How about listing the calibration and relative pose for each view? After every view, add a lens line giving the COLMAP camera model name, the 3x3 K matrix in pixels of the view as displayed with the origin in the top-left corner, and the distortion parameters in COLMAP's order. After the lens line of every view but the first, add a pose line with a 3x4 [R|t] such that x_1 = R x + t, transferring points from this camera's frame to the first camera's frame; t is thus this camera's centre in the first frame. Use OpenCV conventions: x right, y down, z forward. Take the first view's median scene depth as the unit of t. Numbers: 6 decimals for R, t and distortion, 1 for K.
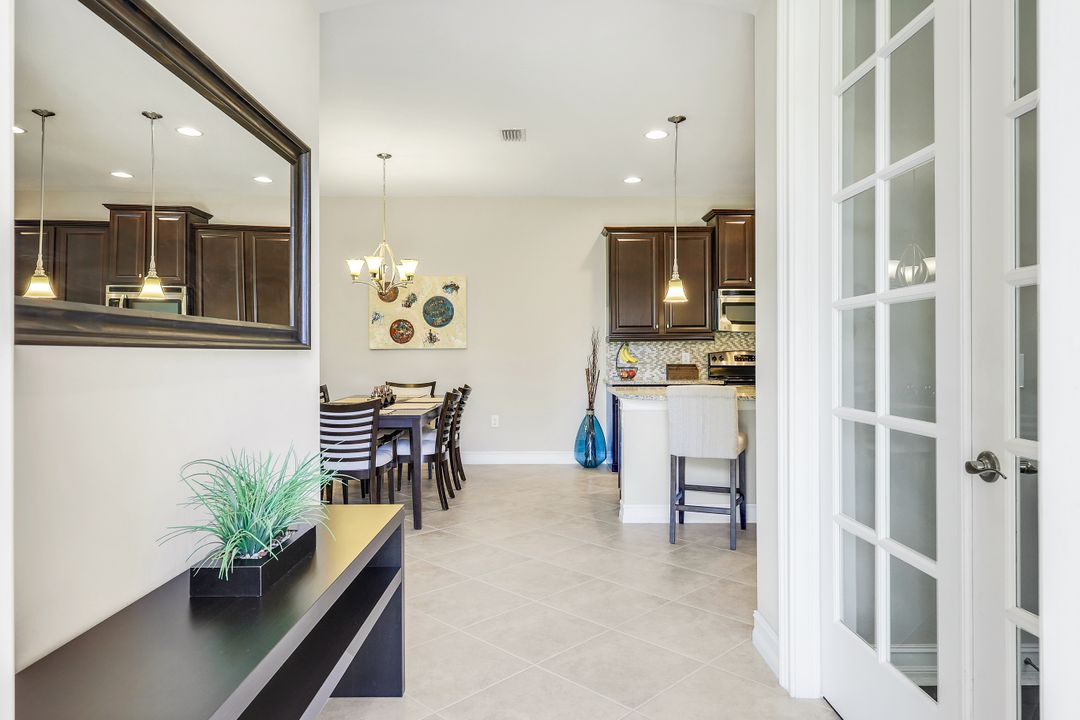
lens RADIAL K [[665.9, 0, 544.8], [0, 665.9, 344.4], [0, 0, 1]] dist [0.002893, 0.000210]
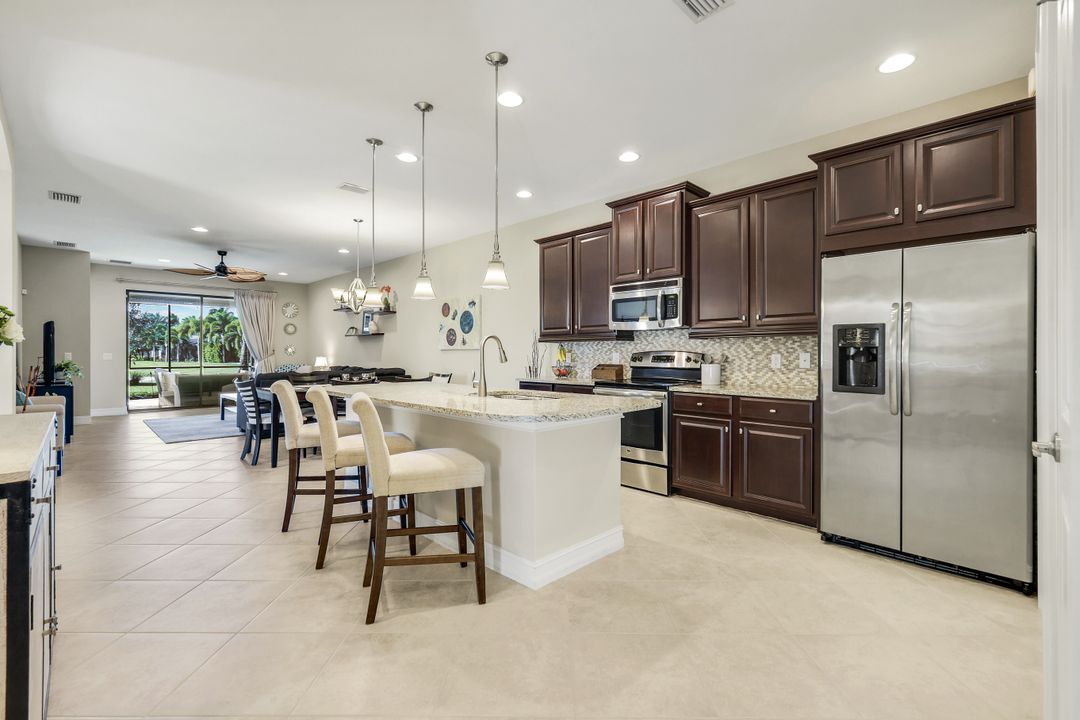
lens RADIAL K [[476.0, 0, 543.0], [0, 476.0, 354.5], [0, 0, 1]] dist [0.002171, -0.001103]
pose [[0.698832, 0.004861, -0.715270, 0.646304], [0.006230, 0.999898, 0.012882, 0.005482], [0.715259, -0.013459, 0.698730, 0.431031]]
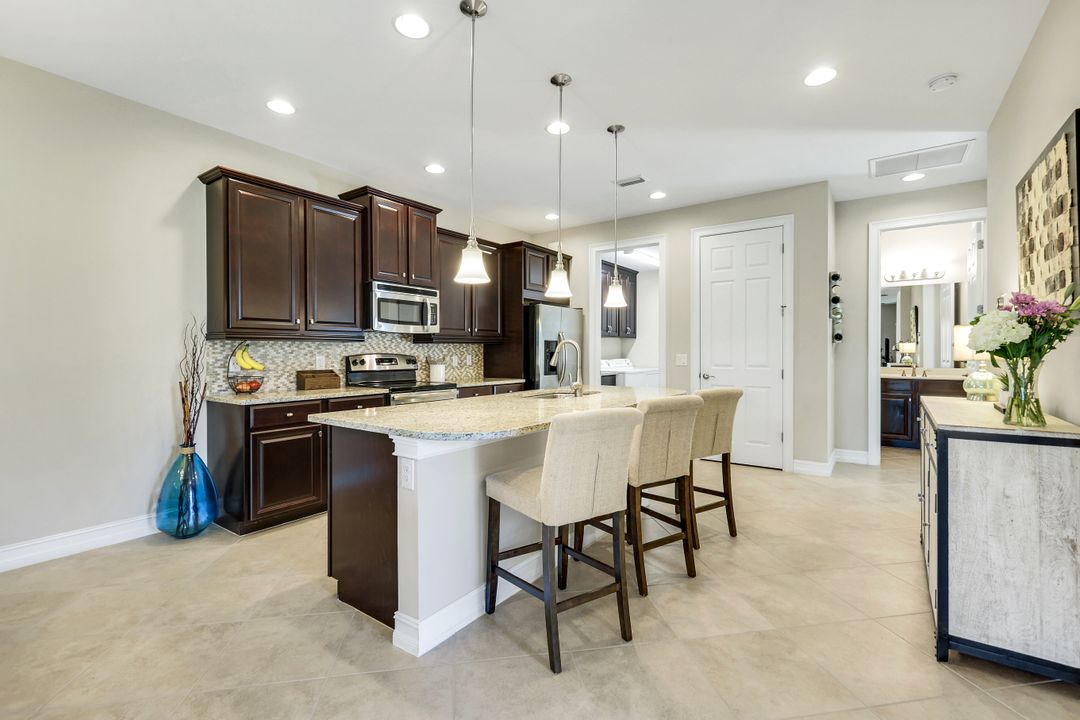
lens RADIAL K [[476.0, 0, 542.0], [0, 476.0, 353.8], [0, 0, 1]] dist [0.002171, -0.001103]
pose [[0.589205, -0.001508, 0.807982, -0.098917], [-0.011644, 0.999879, 0.010357, 0.000877], [-0.807900, -0.015510, 0.589116, 0.442249]]
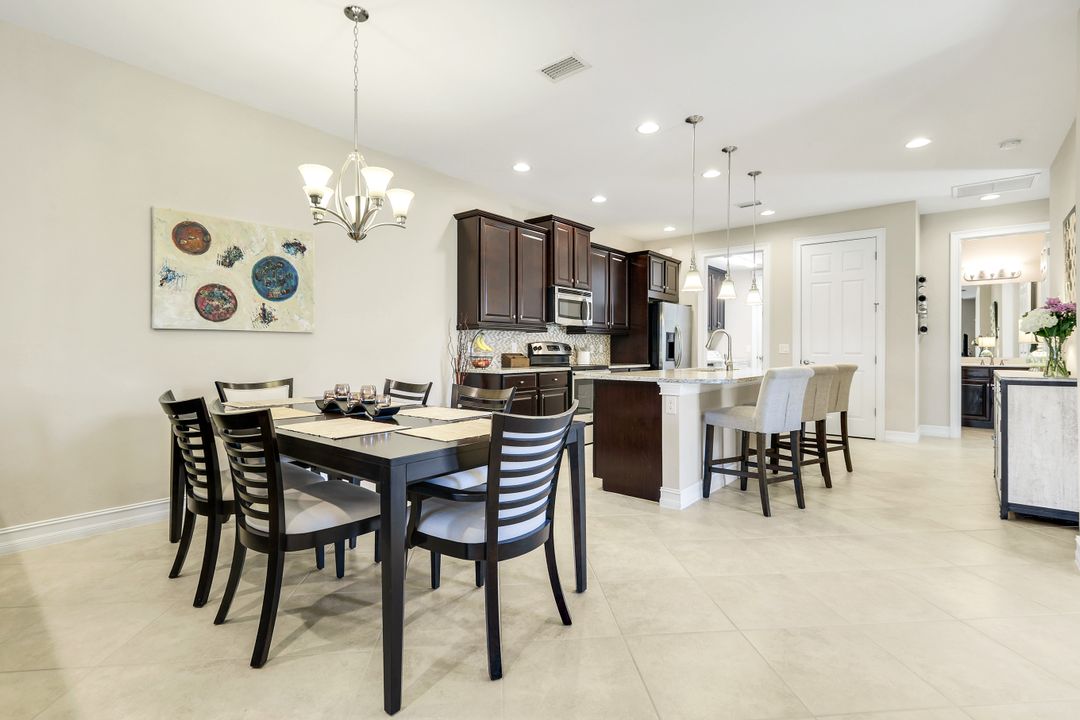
lens RADIAL K [[504.6, 0, 541.8], [0, 504.6, 350.1], [0, 0, 1]] dist [0.005805, -0.002189]
pose [[0.643789, 0.003774, 0.765194, -0.385946], [-0.014294, 0.999873, 0.007095, 0.018228], [-0.765069, -0.015505, 0.643761, 0.443849]]
